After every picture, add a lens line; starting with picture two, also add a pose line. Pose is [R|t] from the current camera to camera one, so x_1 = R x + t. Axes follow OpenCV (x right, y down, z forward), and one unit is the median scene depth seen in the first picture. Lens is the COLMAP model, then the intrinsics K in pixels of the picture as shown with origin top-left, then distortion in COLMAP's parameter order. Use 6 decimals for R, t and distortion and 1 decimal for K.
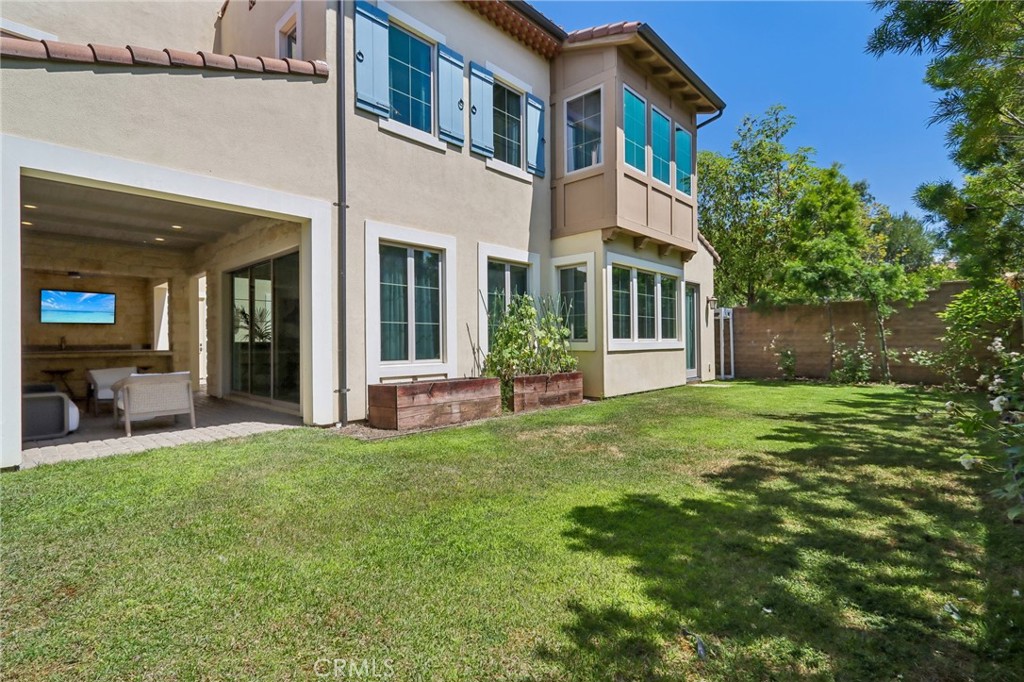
lens RADIAL K [[485.7, 0, 513.0], [0, 485.7, 341.6], [0, 0, 1]] dist [-0.001110, 0.000376]
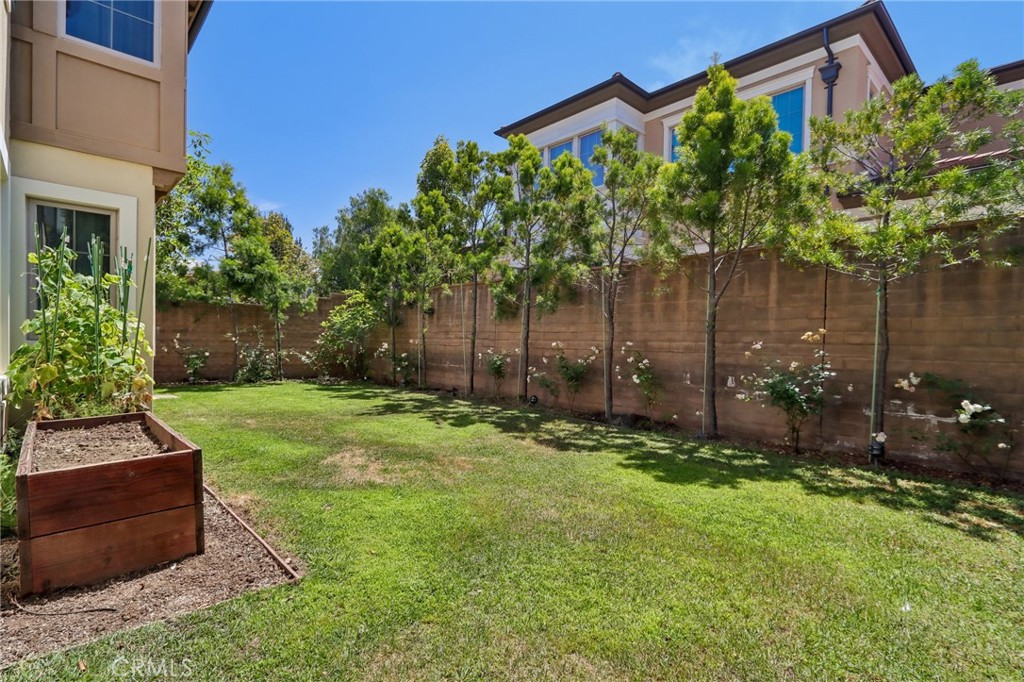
lens RADIAL K [[485.7, 0, 512.1], [0, 485.7, 342.1], [0, 0, 1]] dist [-0.001110, 0.000376]
pose [[0.061592, 0.011901, 0.998030, -0.380425], [-0.021343, 0.999716, -0.010604, -0.002379], [-0.997873, -0.020647, 0.061829, 0.420052]]
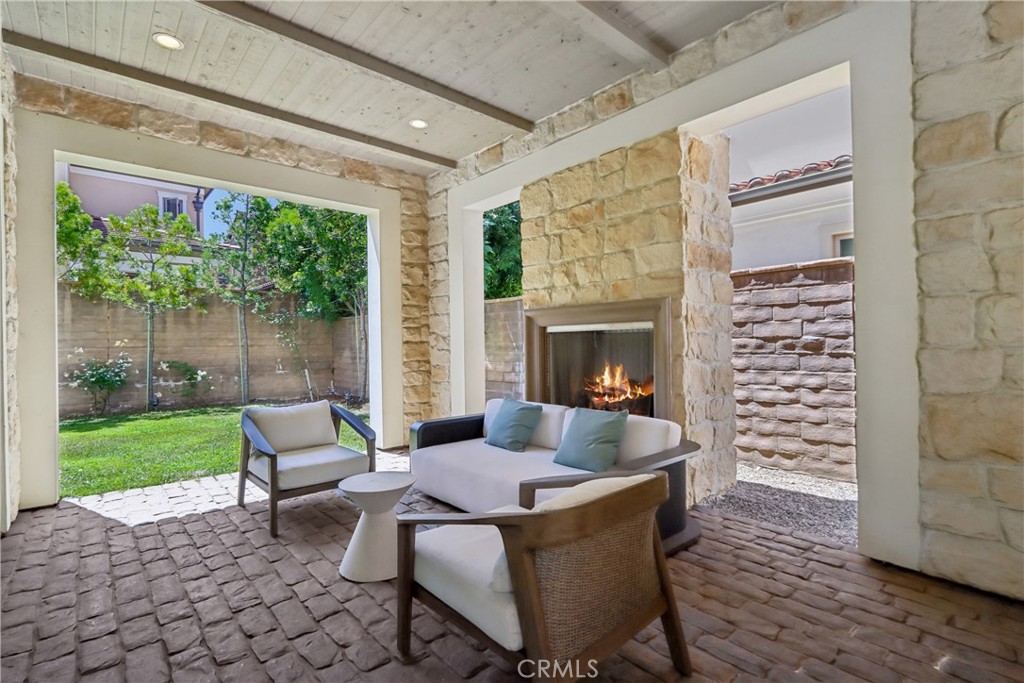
lens RADIAL K [[485.7, 0, 506.6], [0, 485.7, 342.9], [0, 0, 1]] dist [-0.001110, 0.000376]
pose [[-0.995364, 0.025820, 0.092646, -0.641377], [0.025969, 0.999663, 0.000395, -0.004238], [-0.092605, 0.002799, -0.995699, 0.960076]]
